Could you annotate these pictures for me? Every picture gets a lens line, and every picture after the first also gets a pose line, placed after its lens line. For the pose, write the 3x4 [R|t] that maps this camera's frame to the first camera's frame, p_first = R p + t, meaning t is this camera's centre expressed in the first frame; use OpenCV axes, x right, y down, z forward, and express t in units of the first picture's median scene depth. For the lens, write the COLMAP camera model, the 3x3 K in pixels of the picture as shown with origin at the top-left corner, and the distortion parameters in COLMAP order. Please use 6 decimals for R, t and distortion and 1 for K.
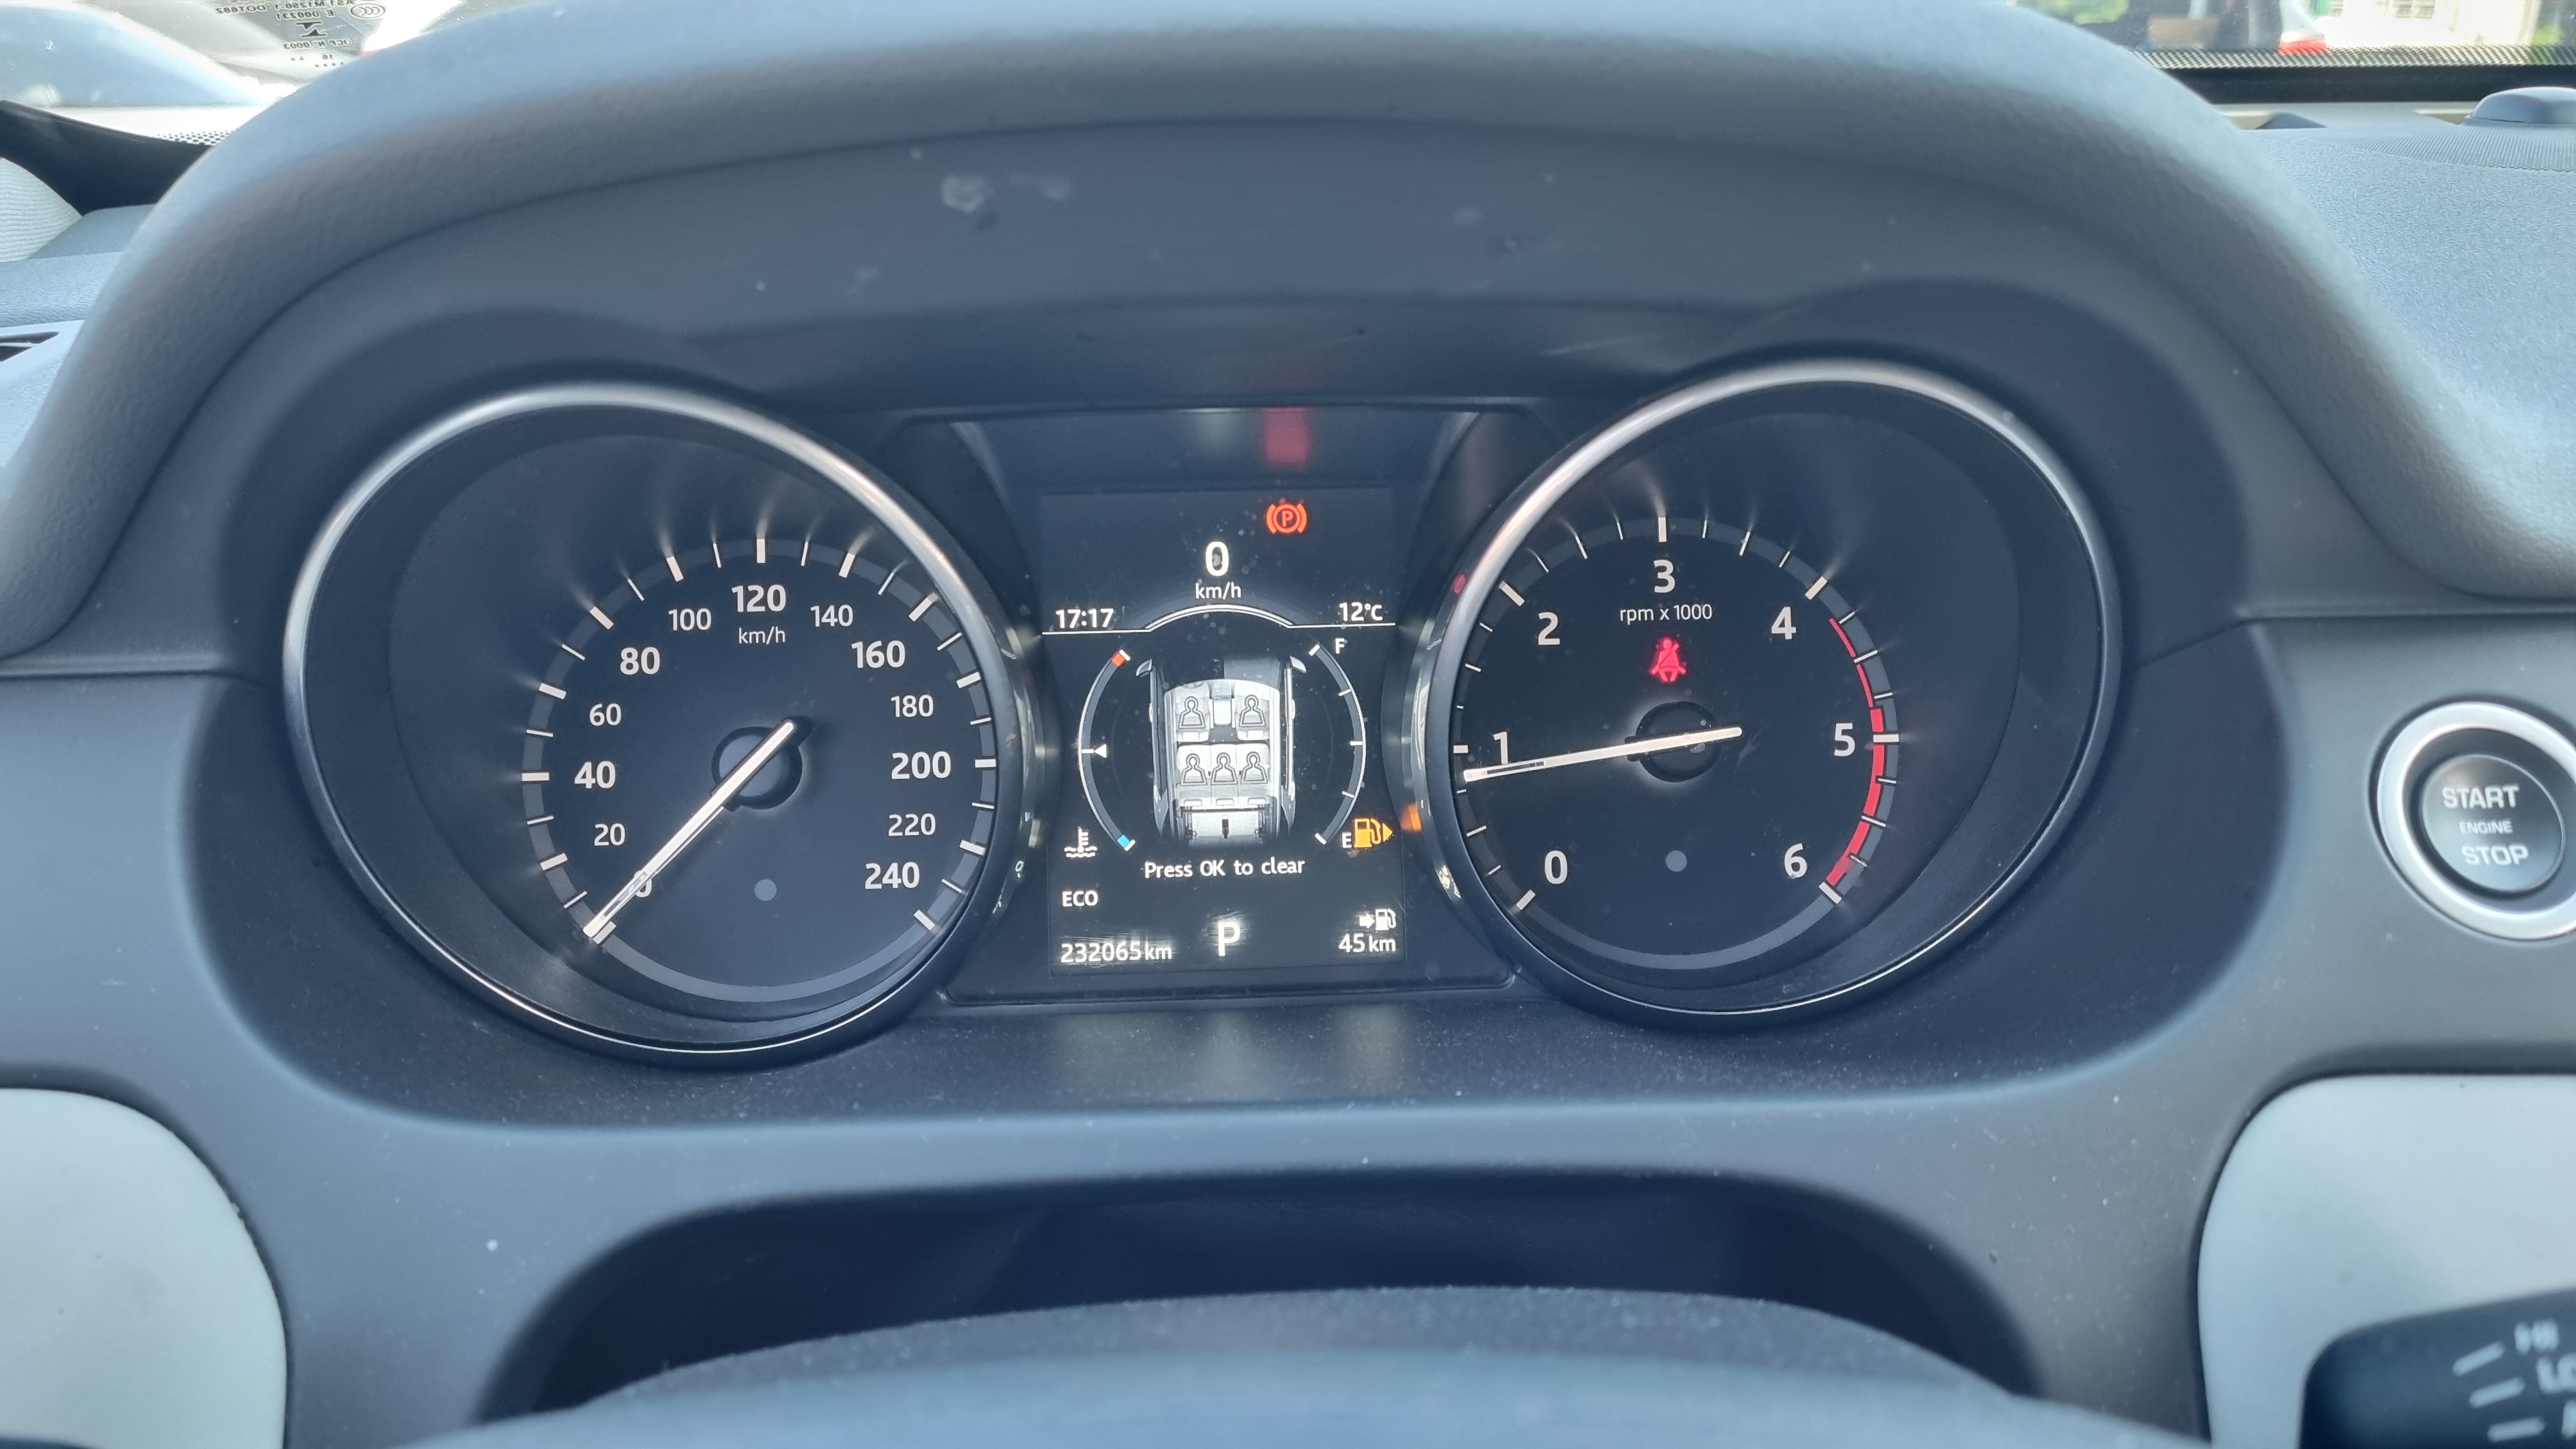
lens RADIAL K [[1944.5, 0, 1280.4], [0, 1944.5, 739.2], [0, 0, 1]] dist [0.077048, -0.058876]
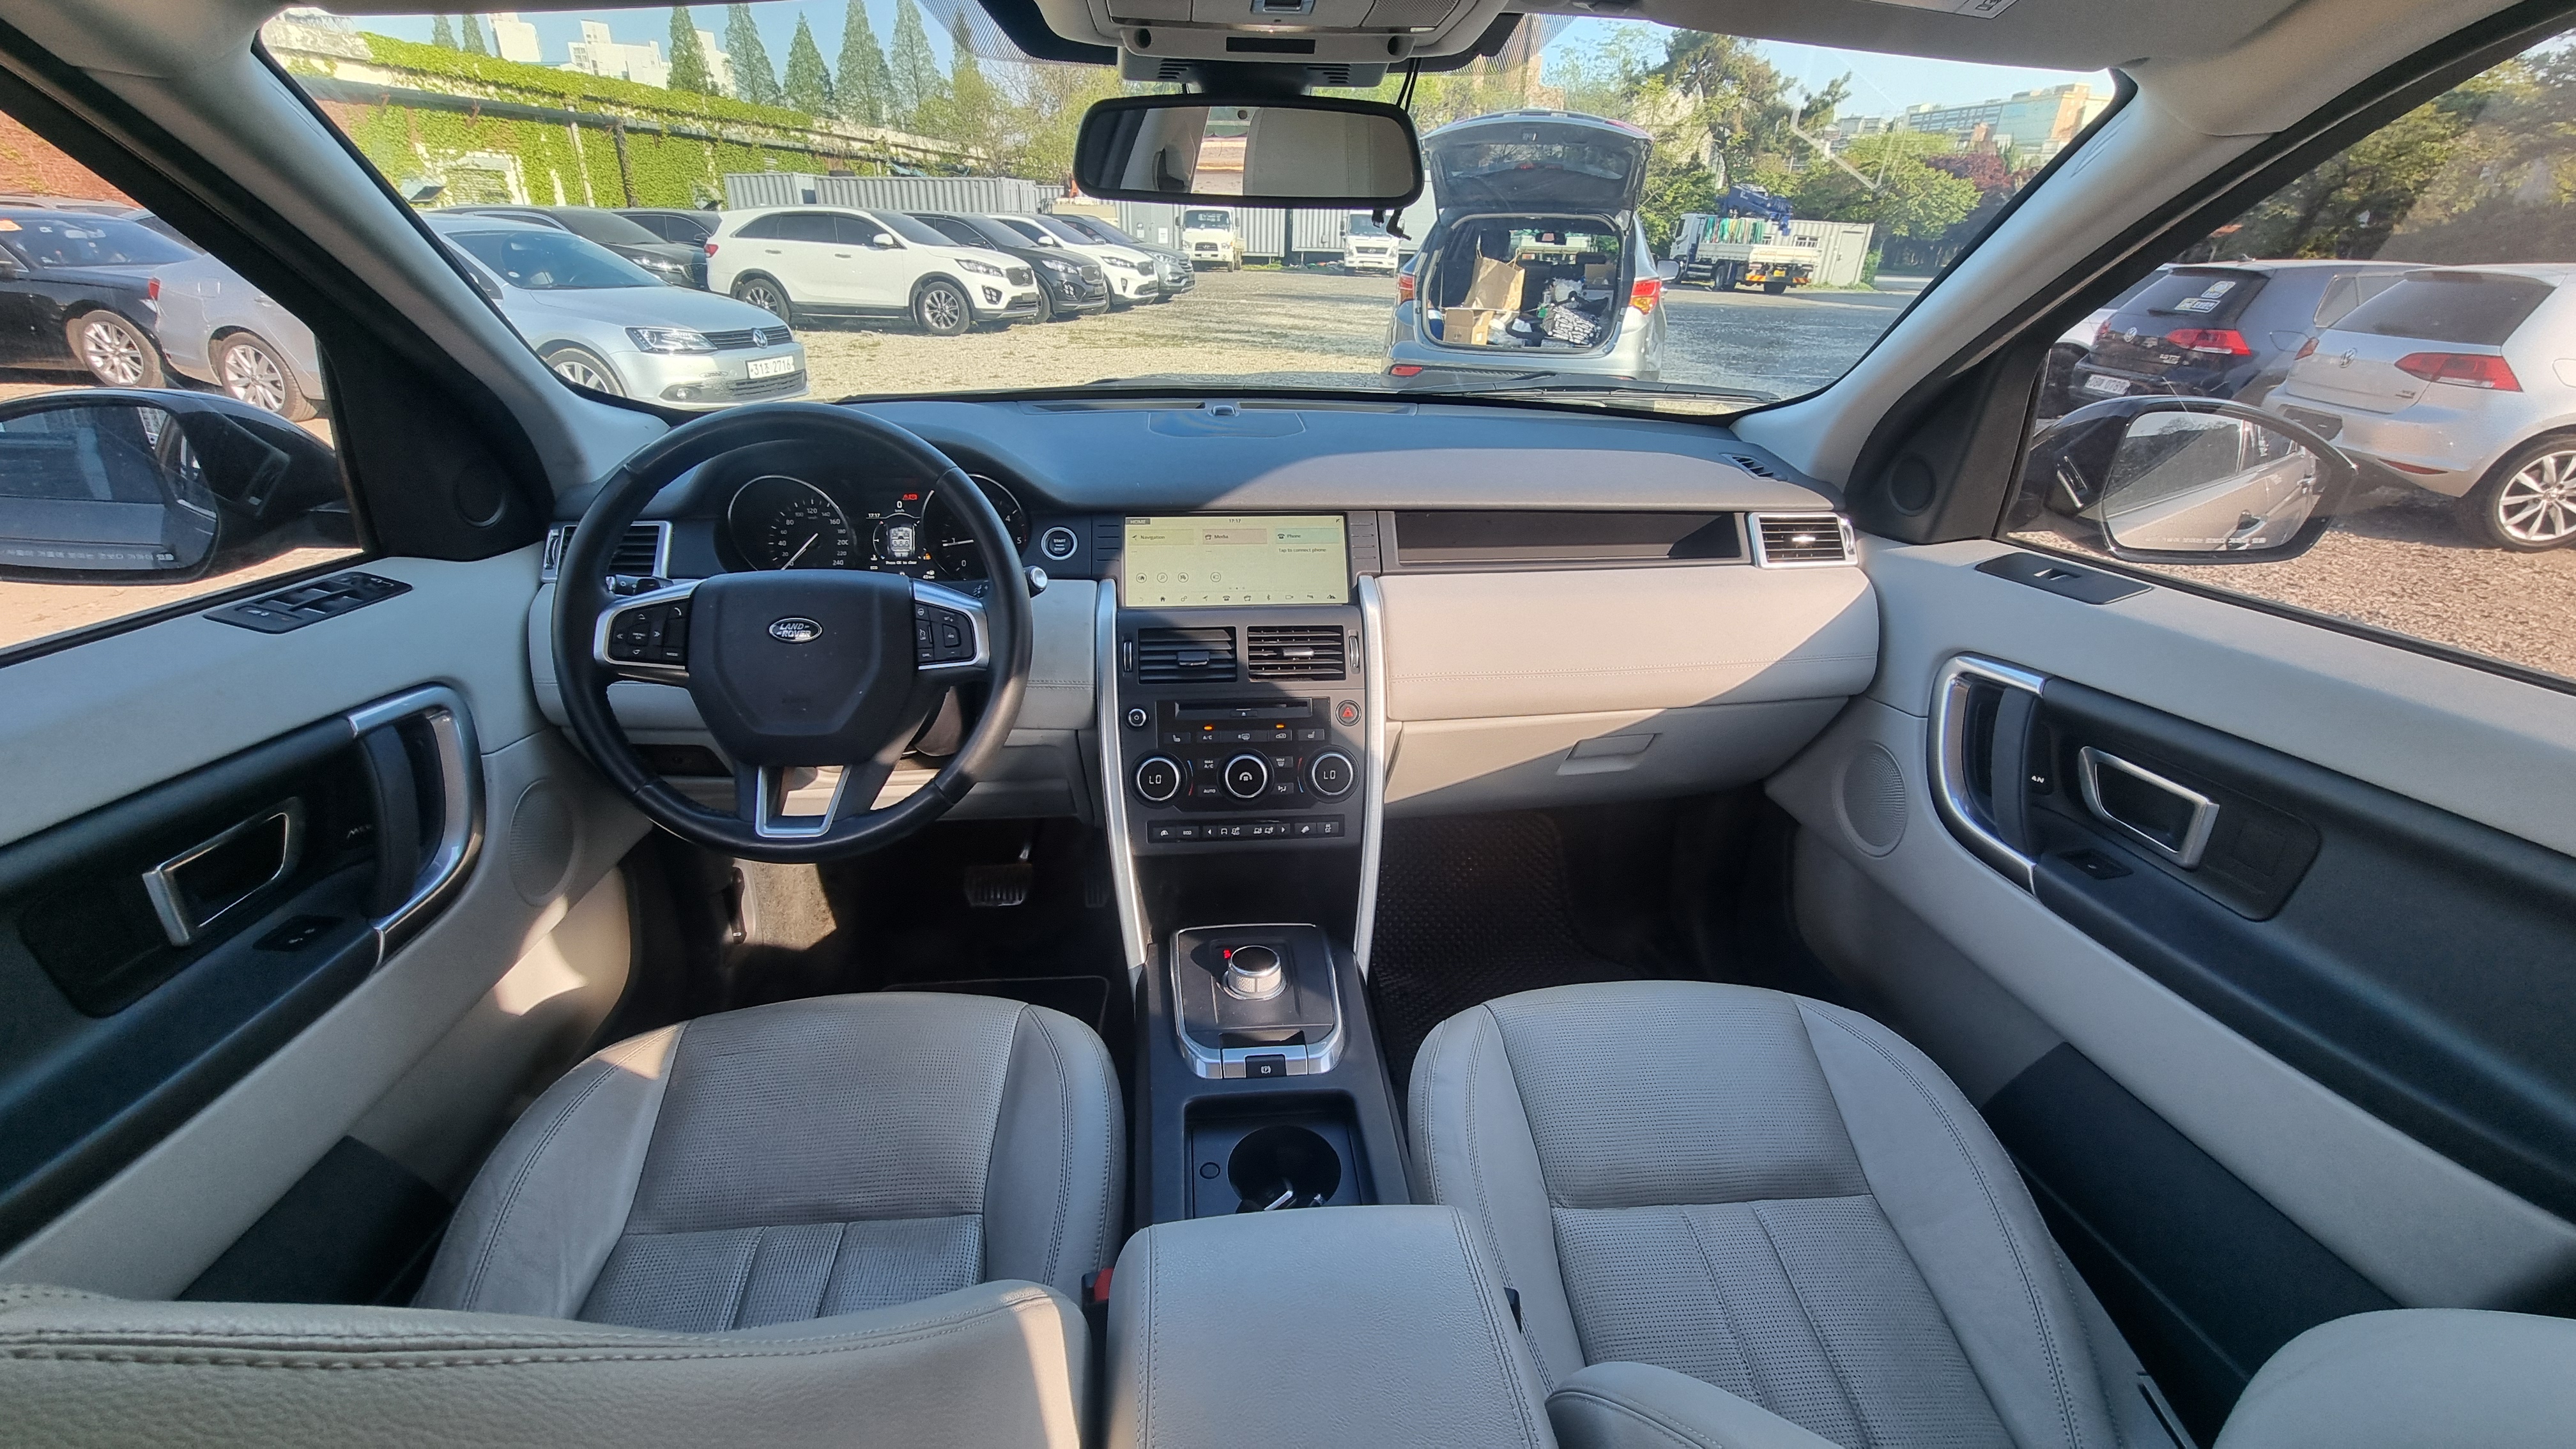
lens RADIAL K [[1055.2, 0, 1274.2], [0, 1055.2, 713.9], [0, 0, 1]] dist [-0.004463, 0.000369]
pose [[0.998636, 0.003989, 0.052060, 0.852759], [-0.008341, 0.996460, 0.083648, 0.230799], [-0.051542, -0.083968, 0.995135, -1.996247]]
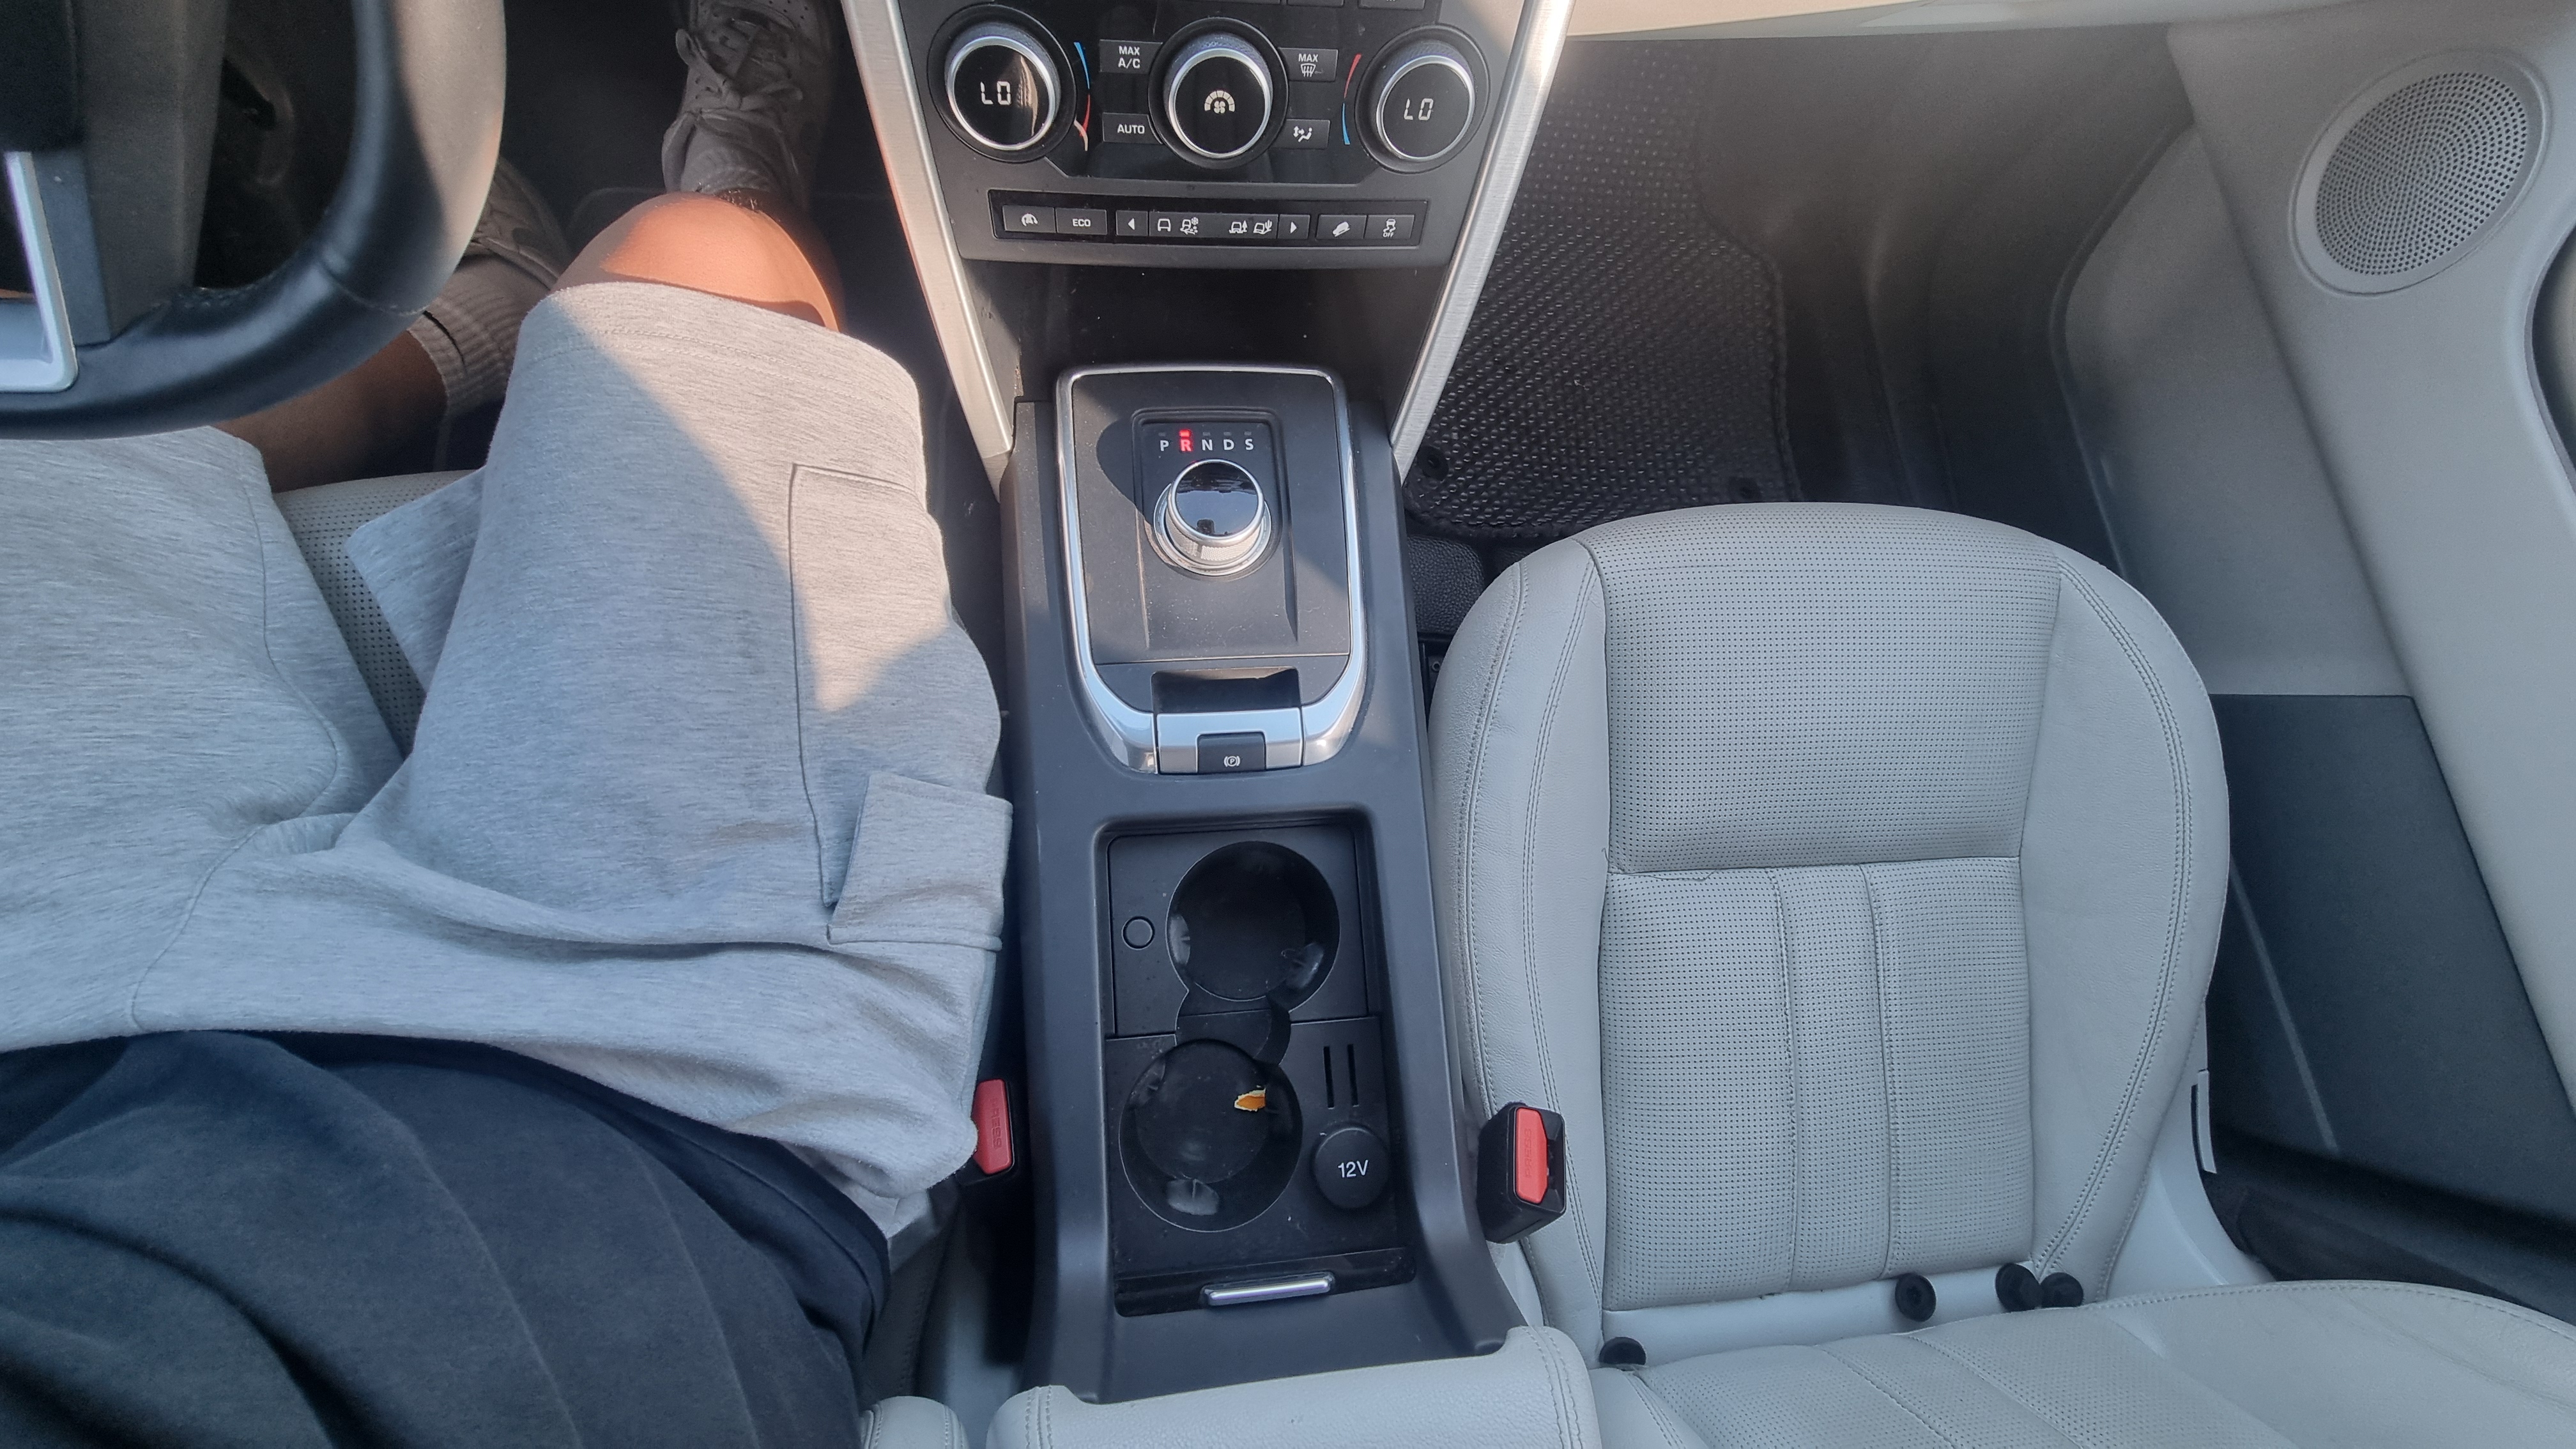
lens RADIAL K [[1055.2, 0, 1272.4], [0, 1055.2, 726.0], [0, 0, 1]] dist [-0.004463, 0.000369]
pose [[0.991202, 0.001281, 0.132348, 0.832303], [-0.113213, 0.526185, 0.842800, 0.038011], [-0.068560, -0.850369, 0.521701, -0.563873]]
